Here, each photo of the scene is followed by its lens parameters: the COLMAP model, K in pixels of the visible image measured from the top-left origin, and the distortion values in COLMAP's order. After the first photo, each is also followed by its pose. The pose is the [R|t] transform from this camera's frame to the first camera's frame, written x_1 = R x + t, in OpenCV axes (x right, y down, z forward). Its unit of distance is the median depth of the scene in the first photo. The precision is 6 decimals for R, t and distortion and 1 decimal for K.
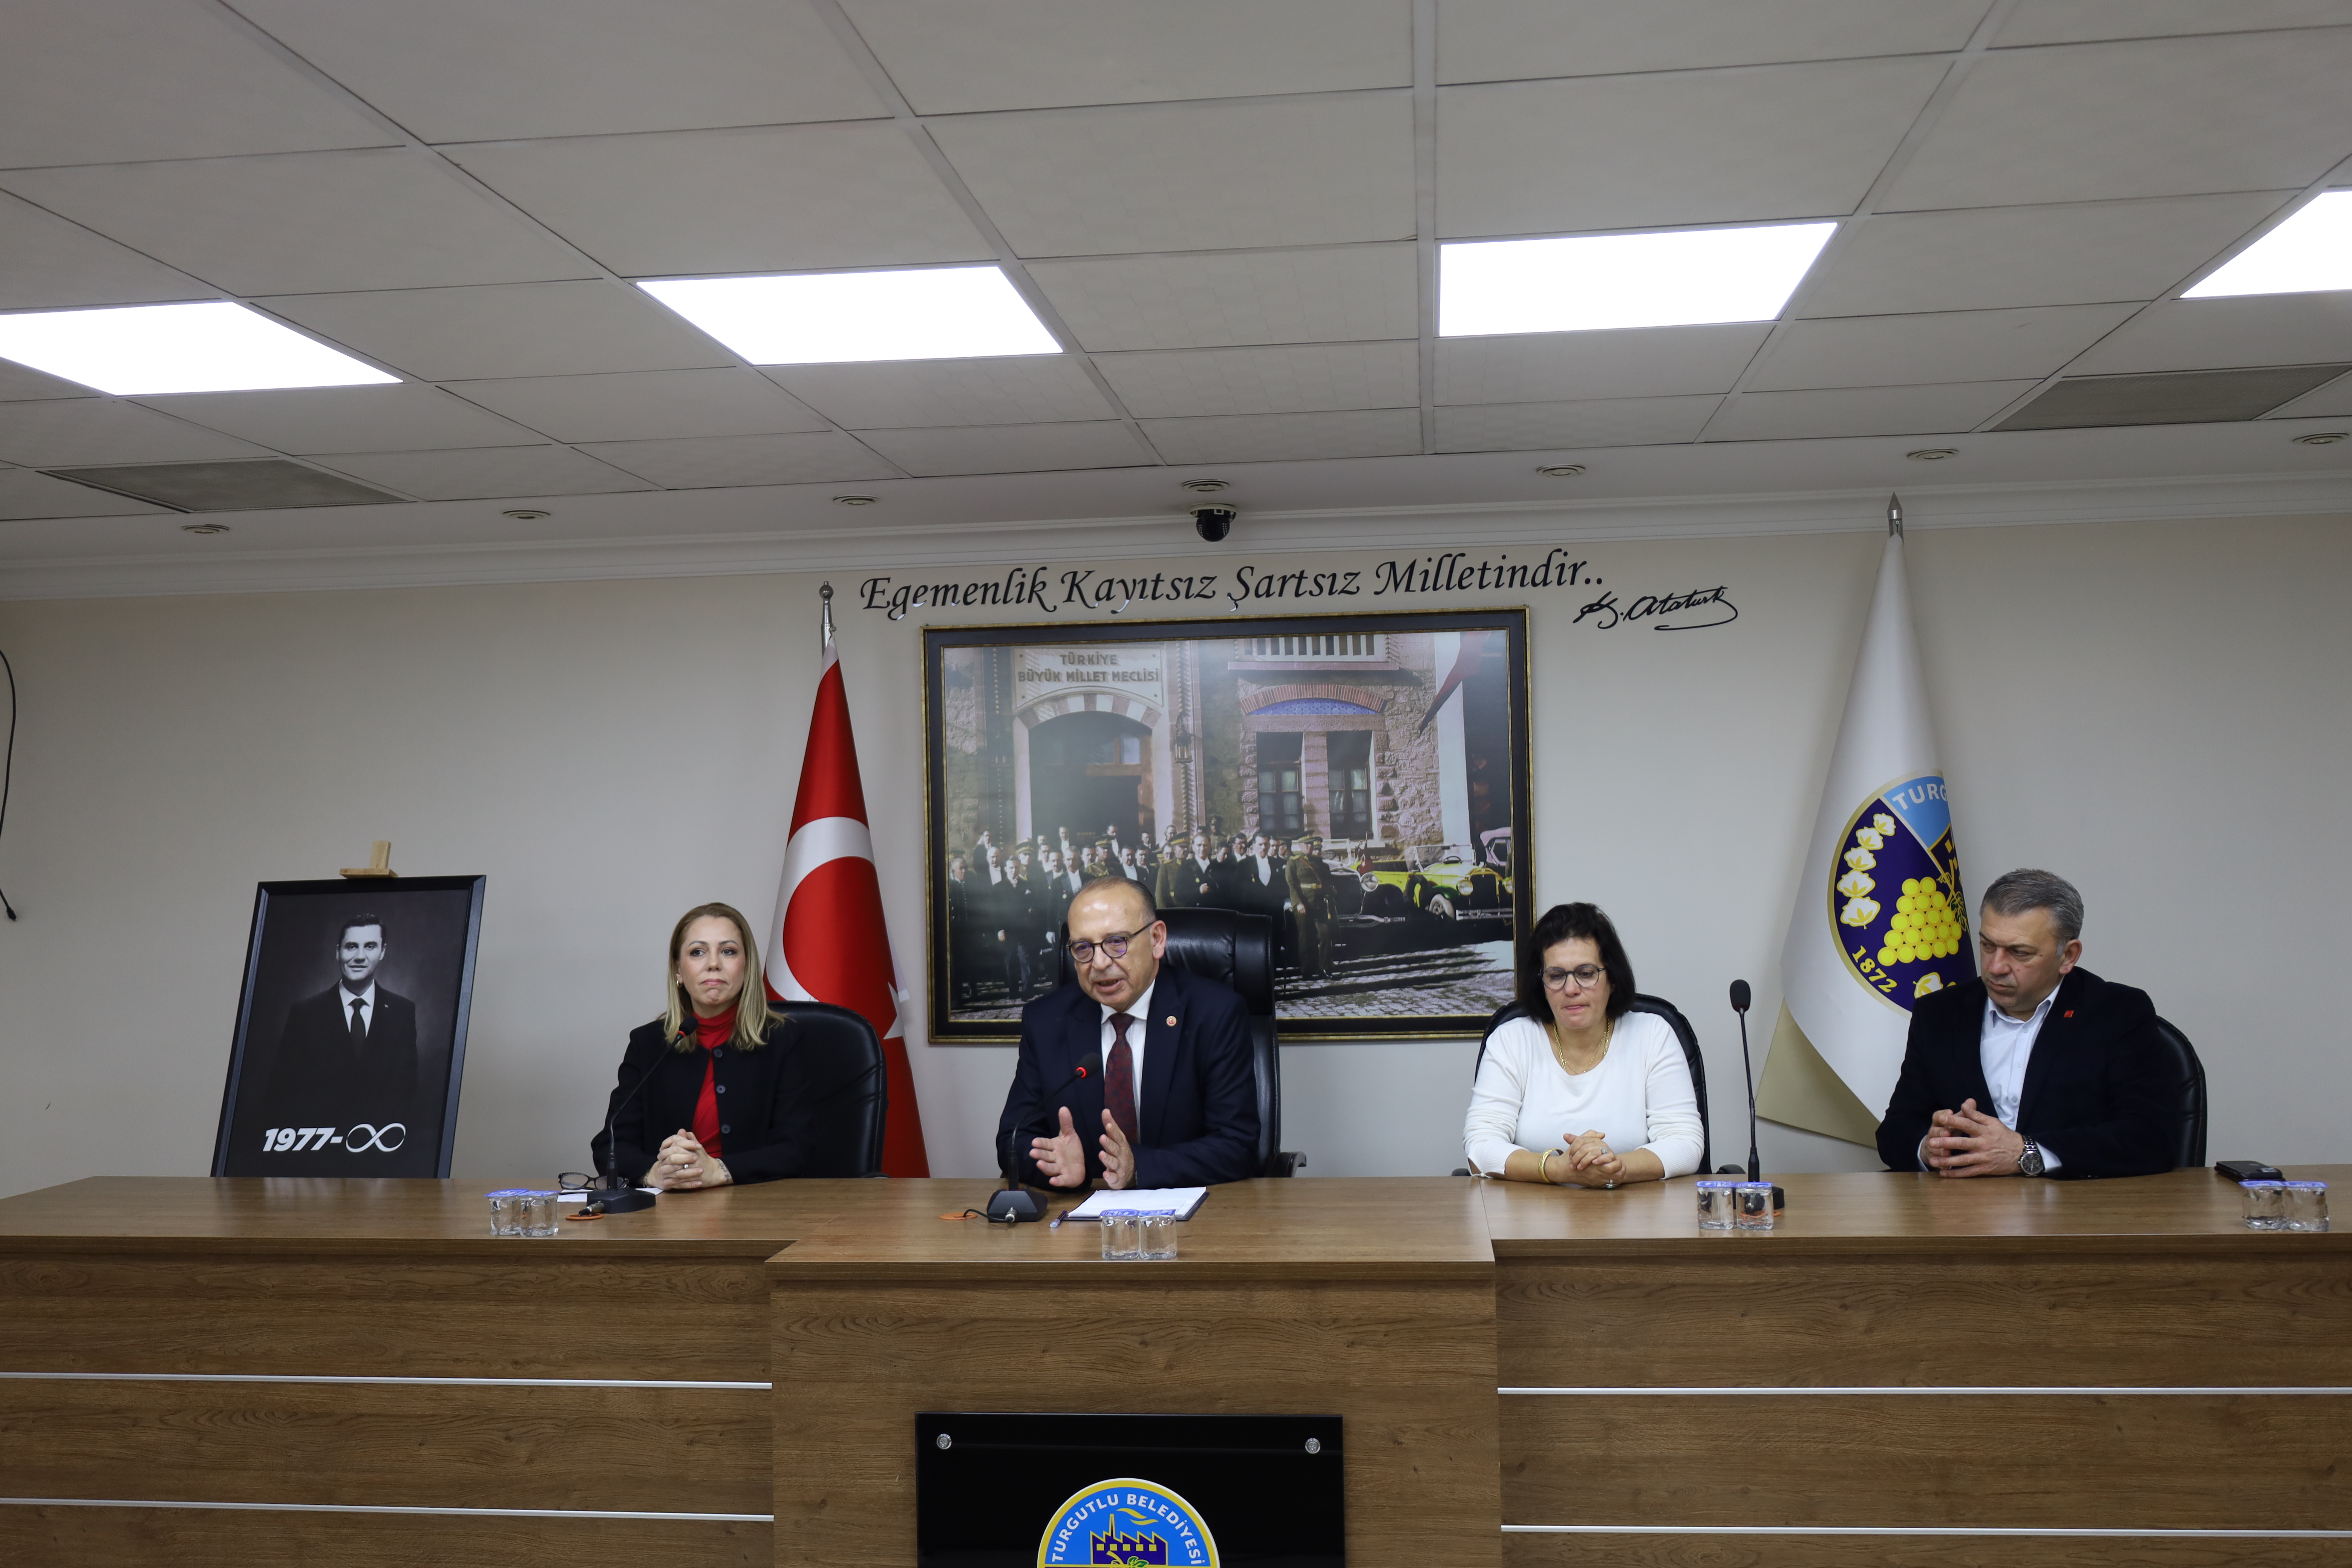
lens RADIAL K [[2179.3, 0, 1176.0], [0, 2179.3, 784.0], [0, 0, 1]] dist [-0.000949, -0.004261]
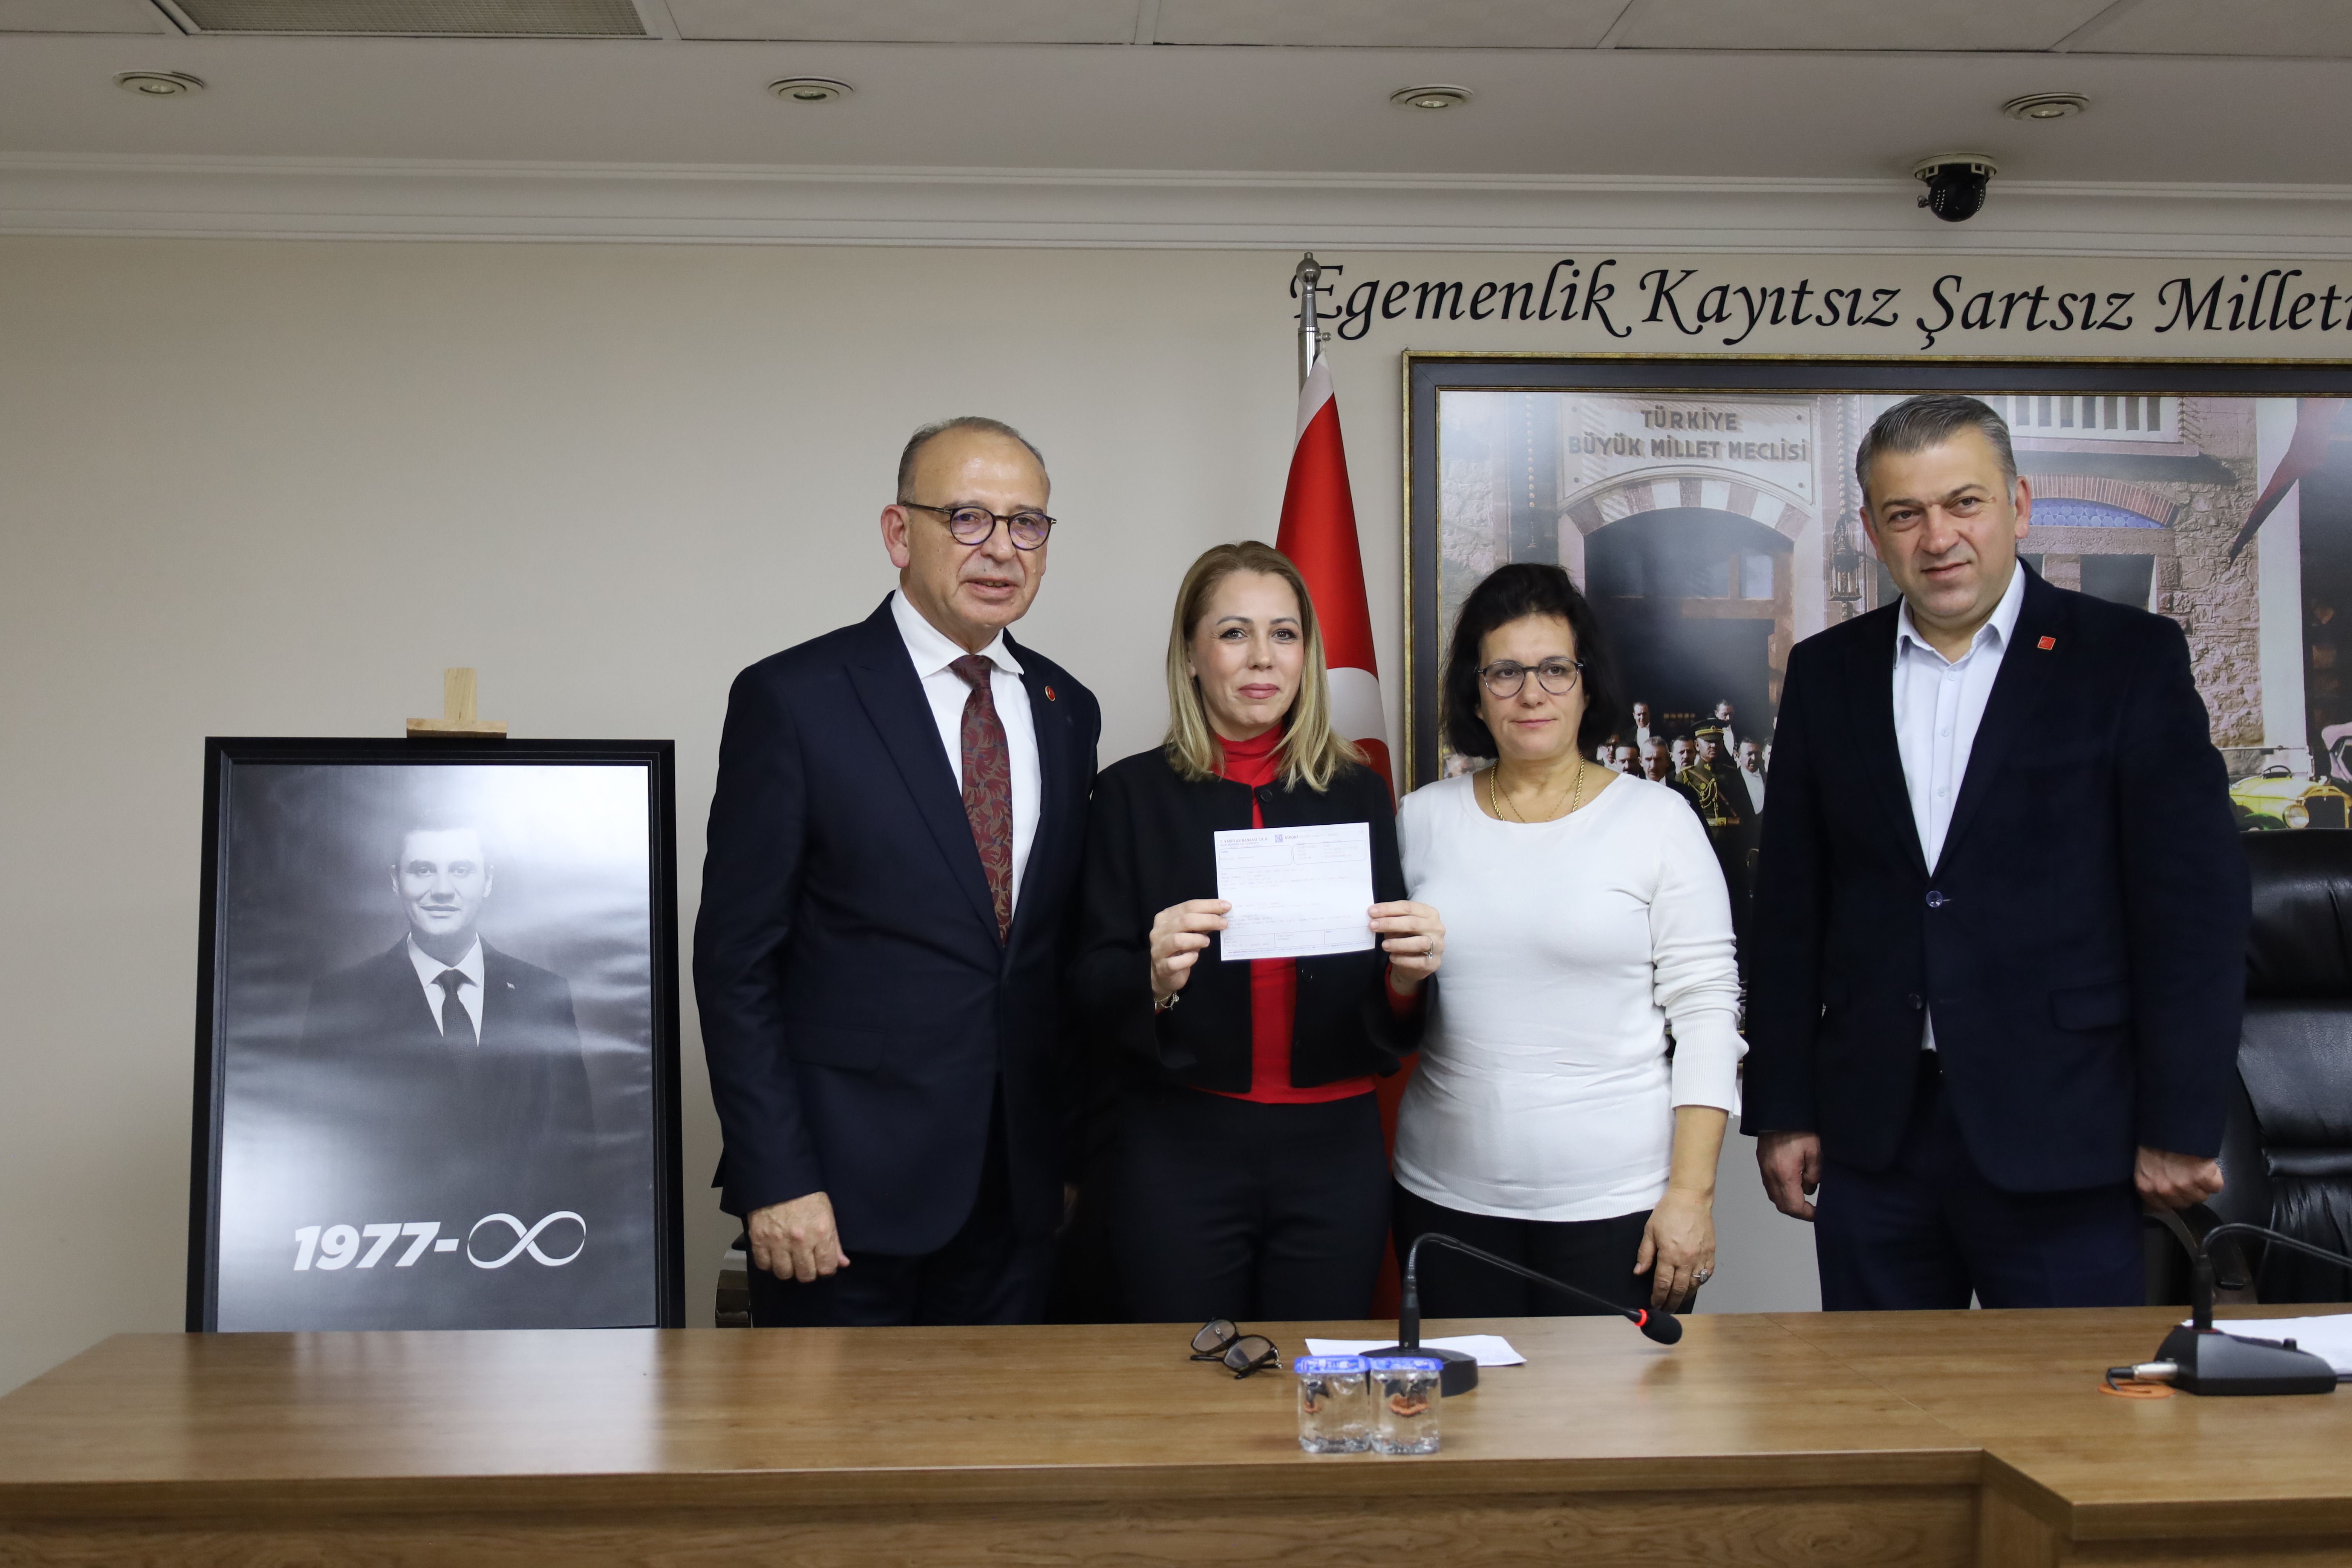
lens RADIAL K [[2720.3, 0, 1176.2], [0, 2720.3, 858.3], [0, 0, 1]] dist [-0.005334, 0.024701]
pose [[0.982628, 0.017117, 0.184796, -0.313836], [-0.022285, 0.999415, 0.025924, 0.045792], [-0.184244, -0.029592, 0.982435, 0.303761]]
